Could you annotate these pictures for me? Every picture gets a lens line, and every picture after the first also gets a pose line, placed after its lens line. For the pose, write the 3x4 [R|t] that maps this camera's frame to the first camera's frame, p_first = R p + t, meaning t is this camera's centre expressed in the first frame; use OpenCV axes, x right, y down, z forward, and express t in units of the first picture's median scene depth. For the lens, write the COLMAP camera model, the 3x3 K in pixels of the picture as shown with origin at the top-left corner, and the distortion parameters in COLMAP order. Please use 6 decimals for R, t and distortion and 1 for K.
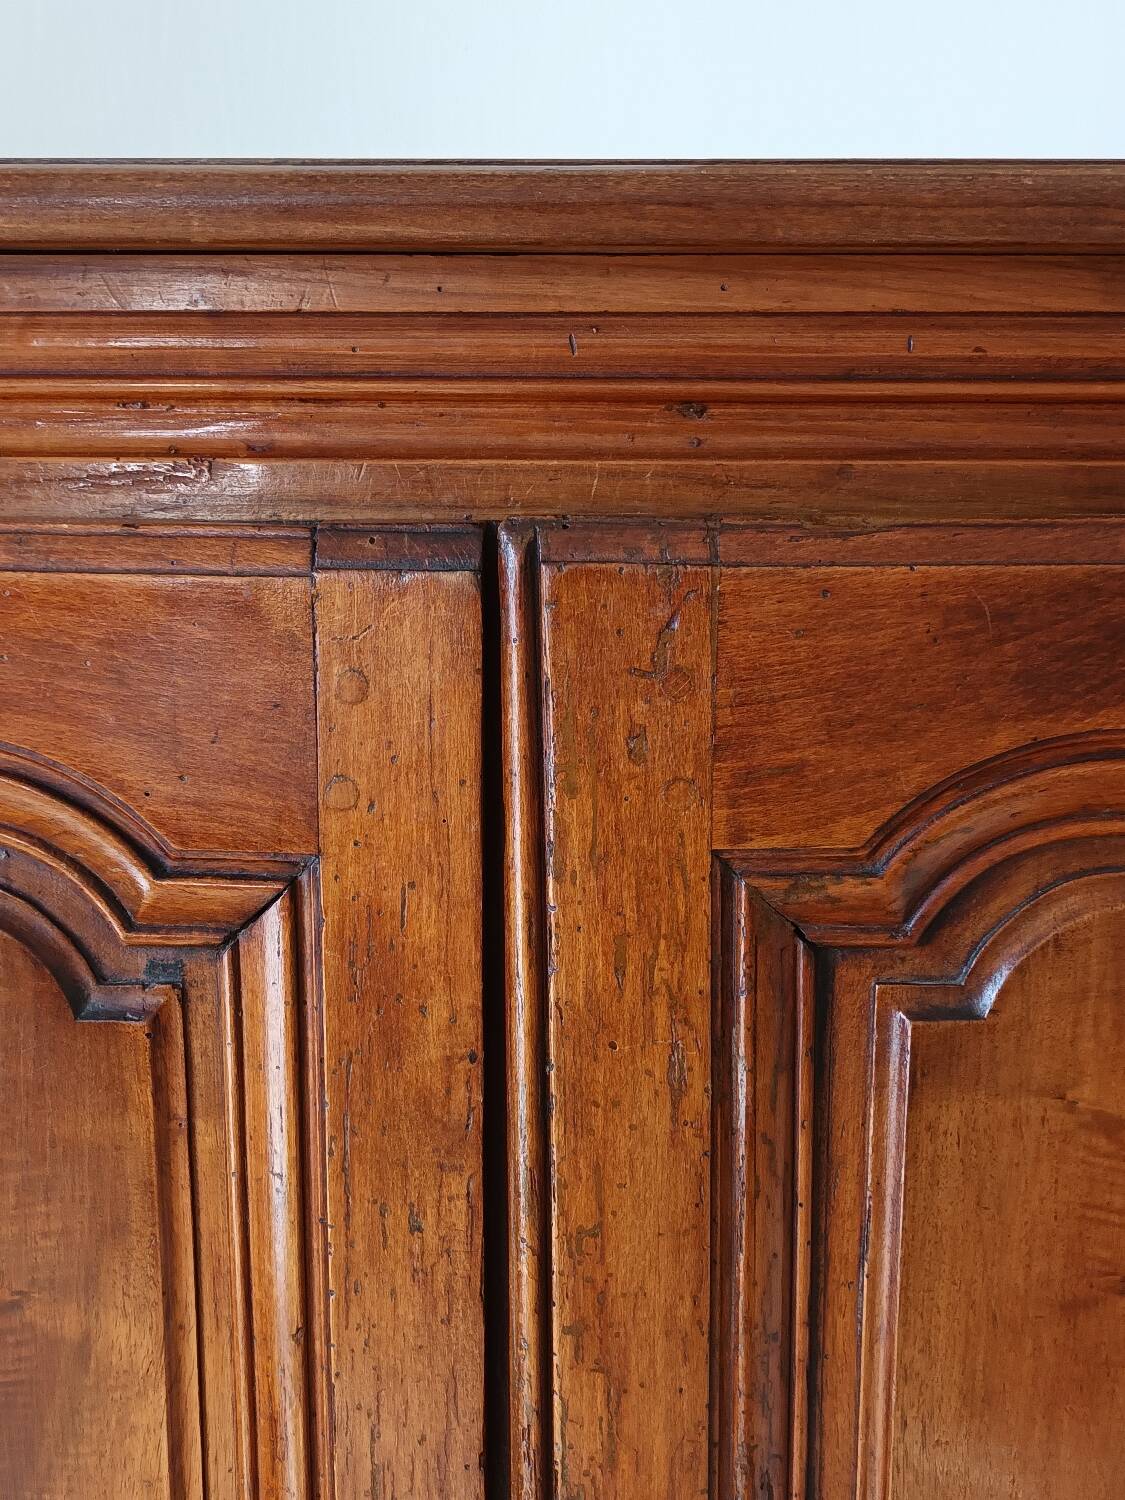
lens RADIAL K [[1331.7, 0, 567.9], [0, 1331.7, 744.2], [0, 0, 1]] dist [0.042811, -0.037886]
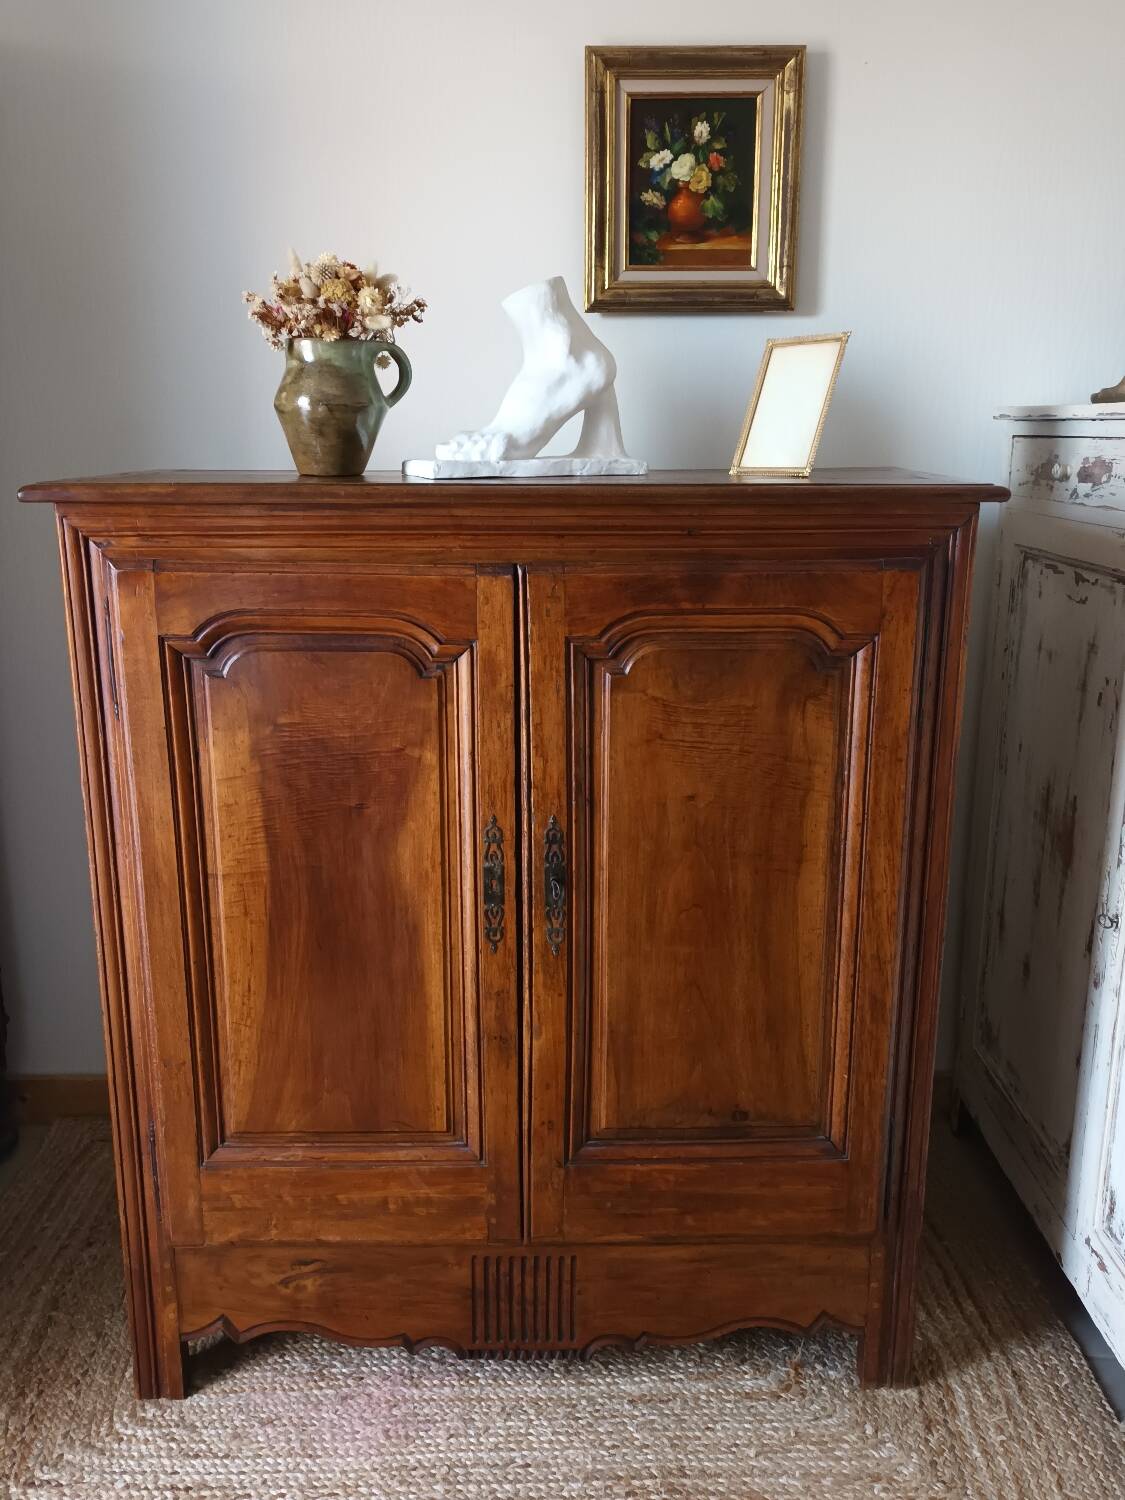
lens RADIAL K [[1241.6, 0, 559.8], [0, 1241.6, 743.7], [0, 0, 1]] dist [0.030047, -0.020688]
pose [[0.999018, -0.013131, 0.042323, -0.090465], [0.010045, 0.997331, 0.072322, 0.132067], [-0.043160, -0.071825, 0.996483, -3.123833]]
